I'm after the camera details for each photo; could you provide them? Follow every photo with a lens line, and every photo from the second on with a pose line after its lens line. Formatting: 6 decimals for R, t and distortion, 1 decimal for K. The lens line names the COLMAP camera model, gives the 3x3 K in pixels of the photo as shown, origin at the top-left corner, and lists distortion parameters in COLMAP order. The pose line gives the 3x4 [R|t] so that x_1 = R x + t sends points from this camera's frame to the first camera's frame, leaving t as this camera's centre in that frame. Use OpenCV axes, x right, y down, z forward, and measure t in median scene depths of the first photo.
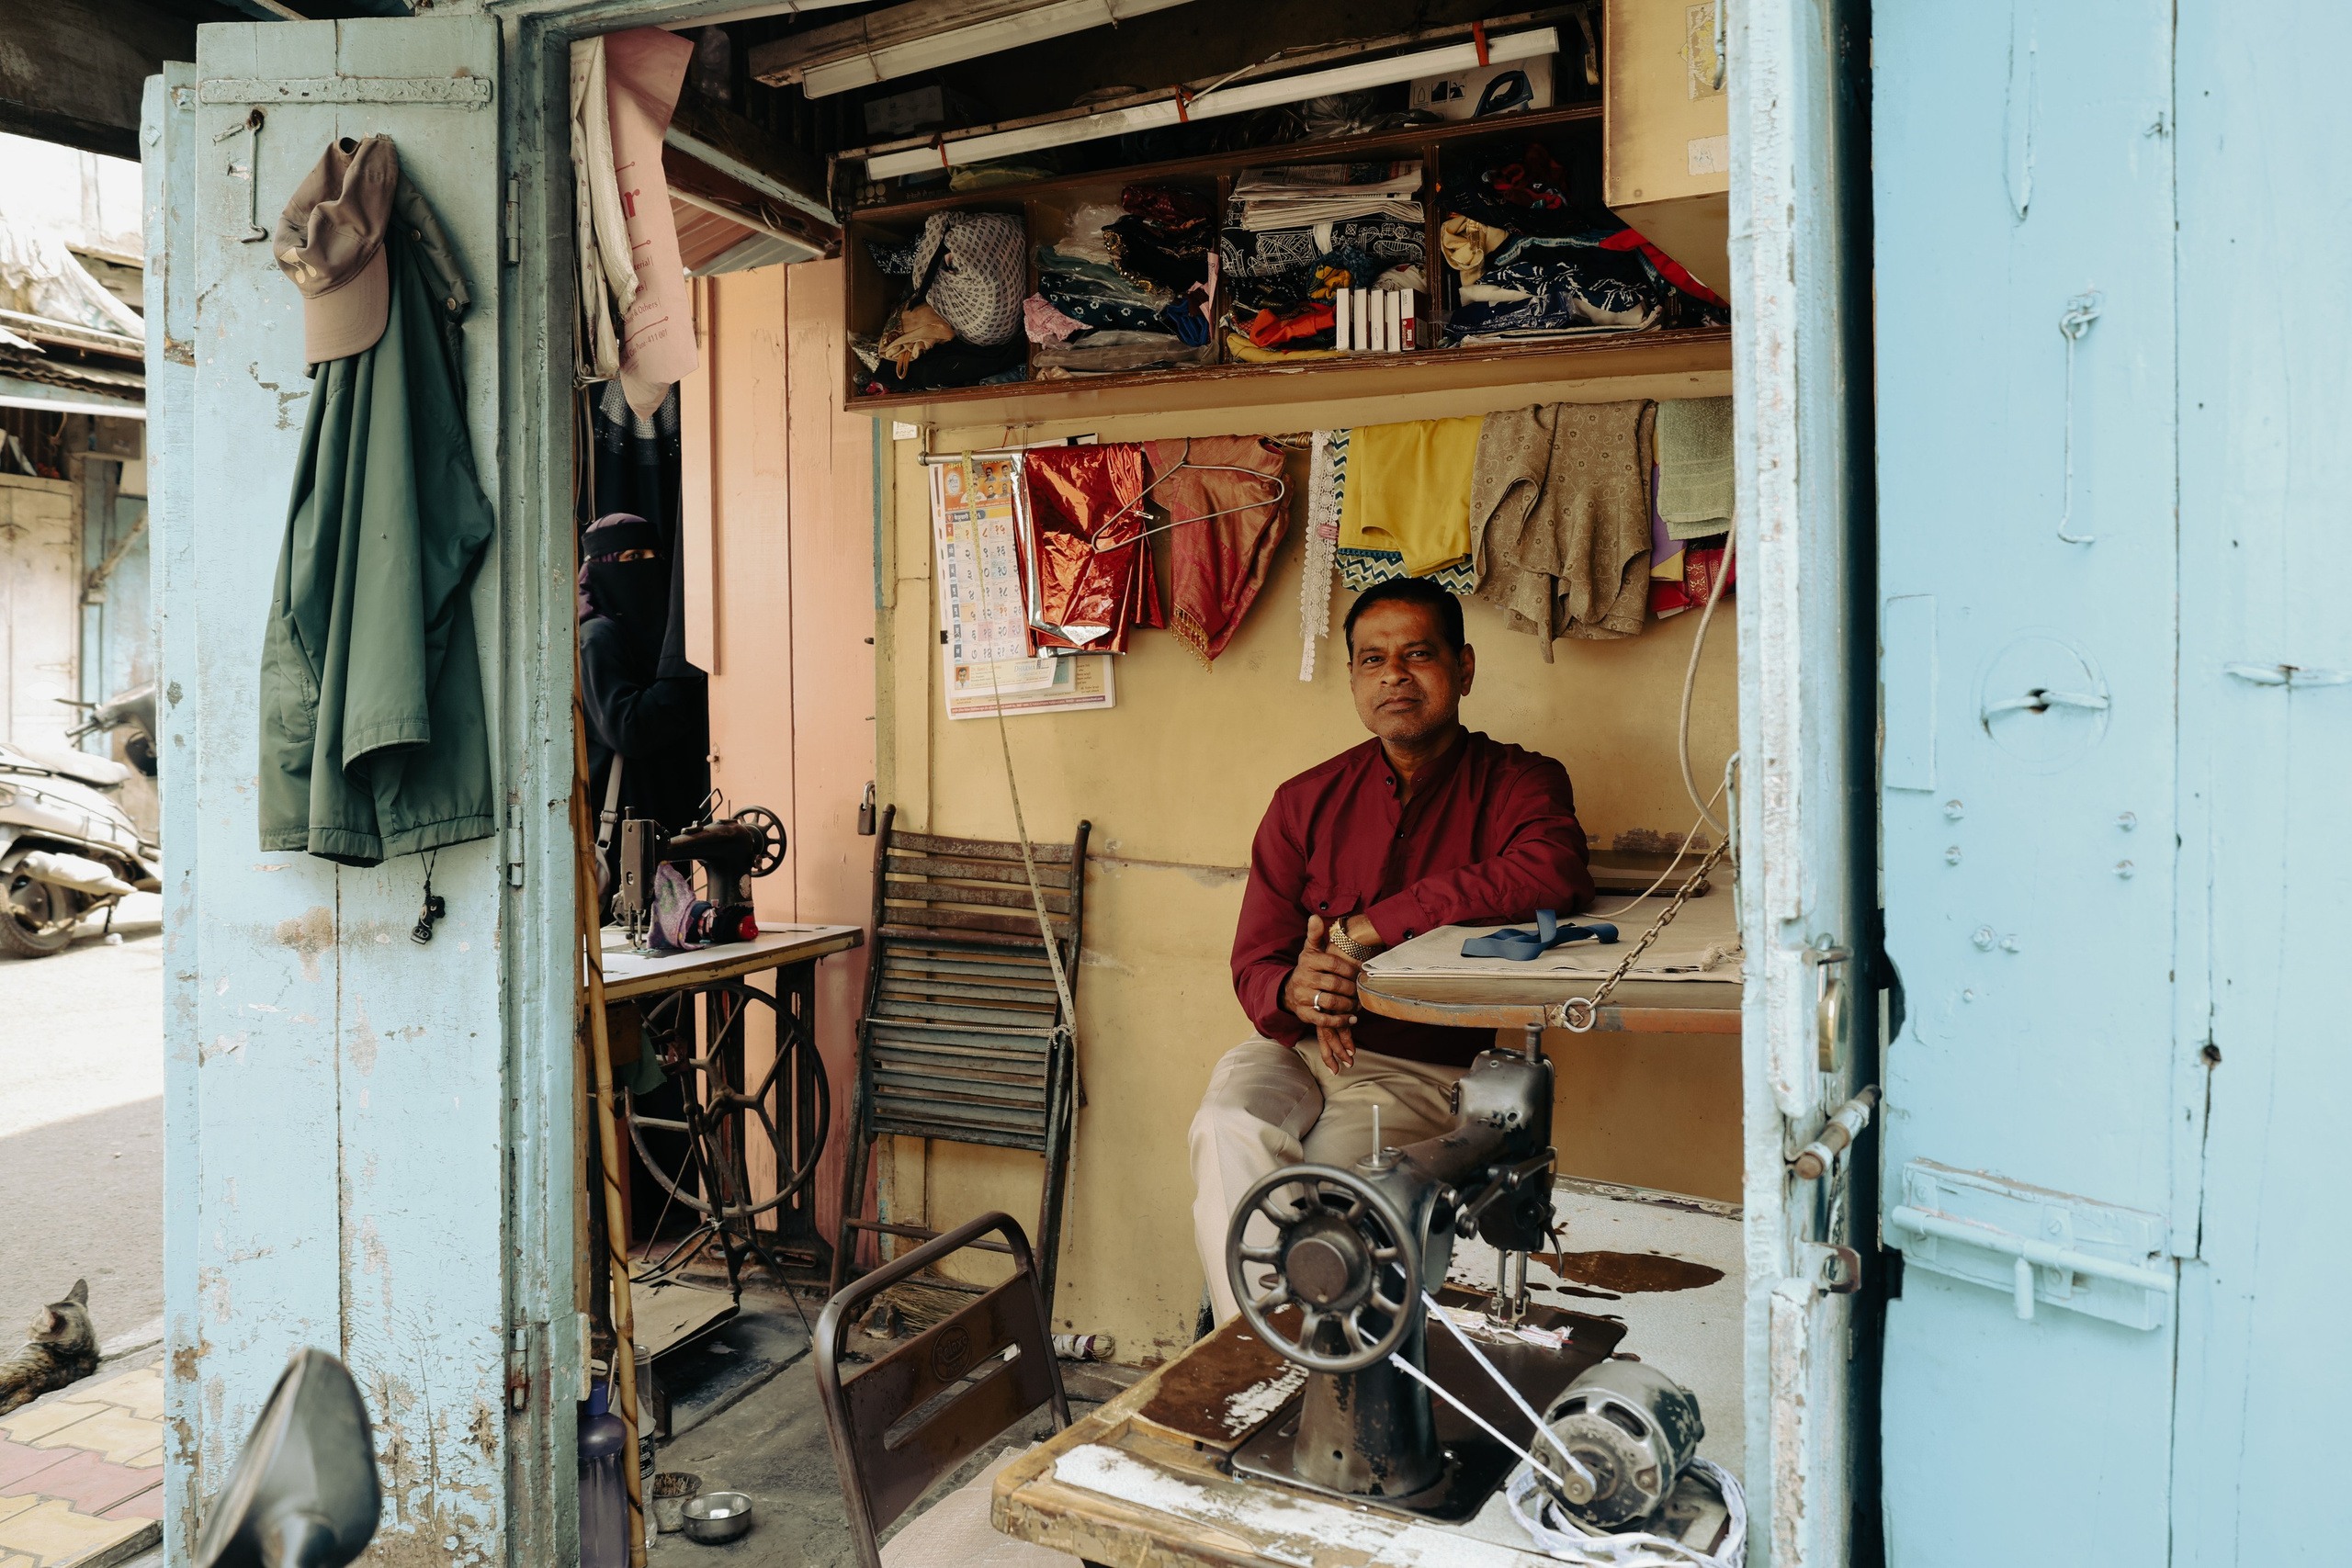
lens RADIAL K [[1892.6, 0, 1176.0], [0, 1892.6, 784.0], [0, 0, 1]] dist [-0.011557, 0.003271]
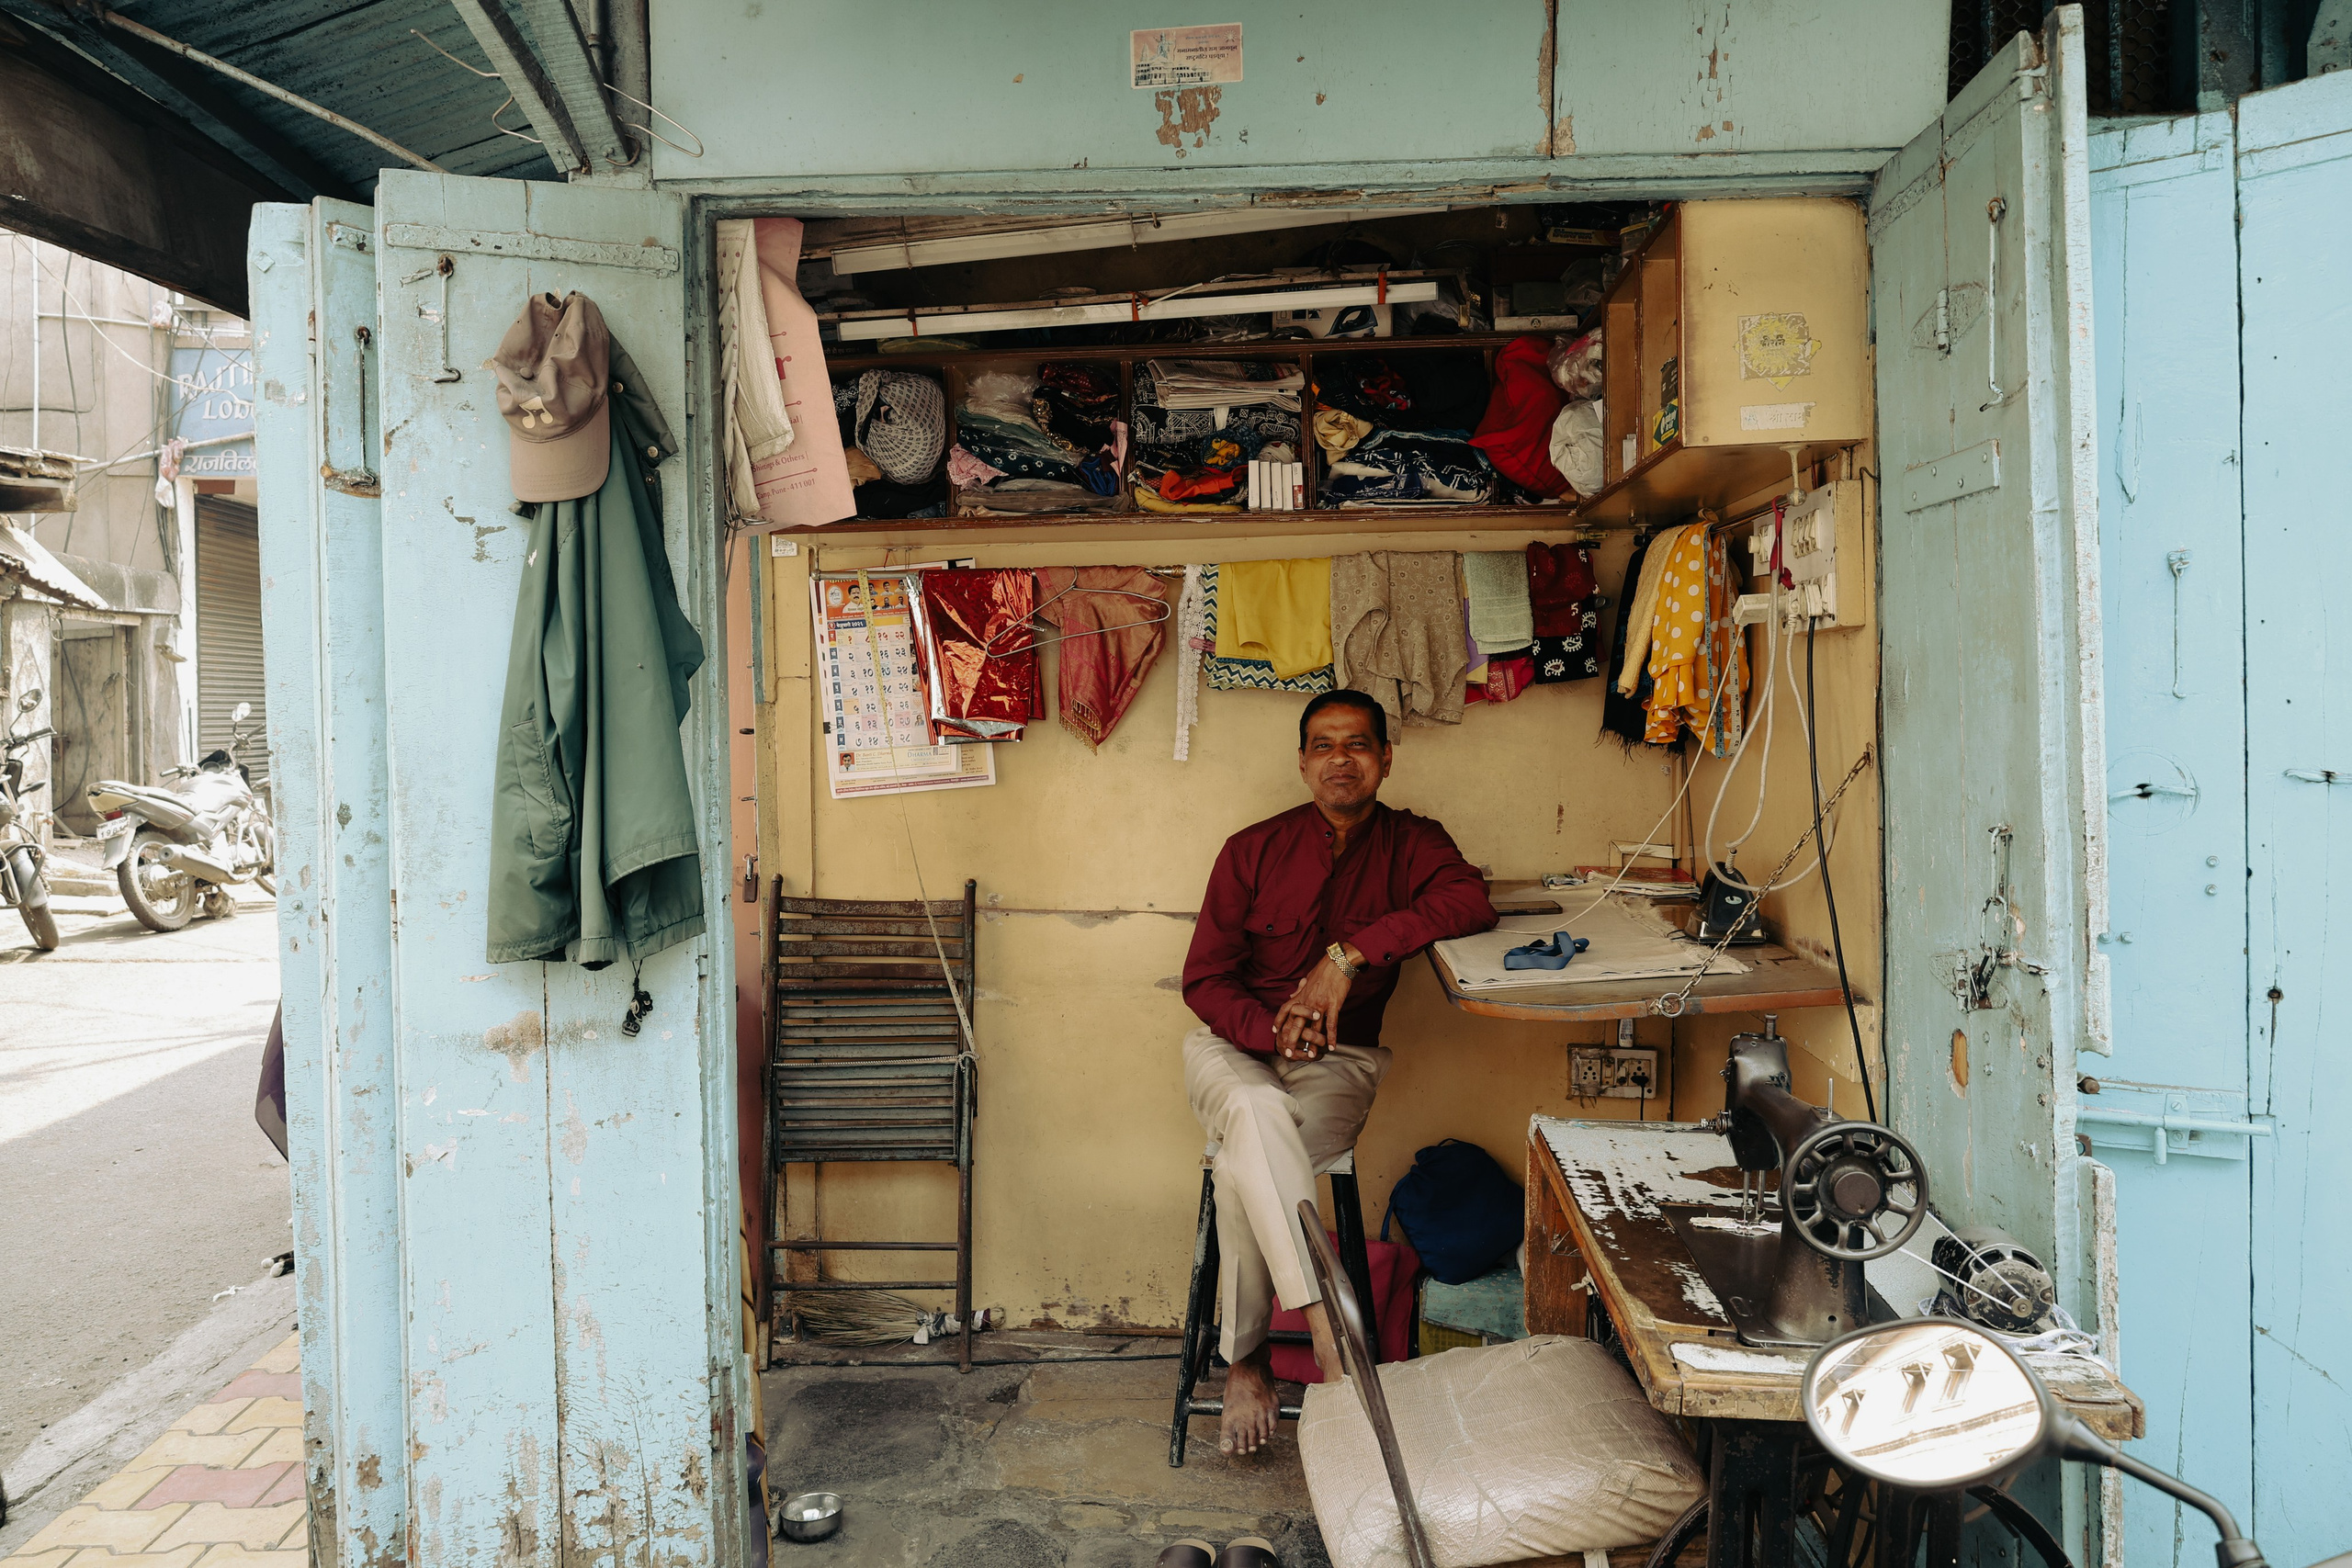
lens RADIAL K [[1590.8, 0, 1176.0], [0, 1590.8, 784.0], [0, 0, 1]] dist [-0.001873, -0.000844]
pose [[0.914537, -0.035500, 0.402942, -0.405705], [0.041819, 0.999101, -0.006891, -0.034900], [-0.402335, 0.023153, 0.915200, 0.028549]]
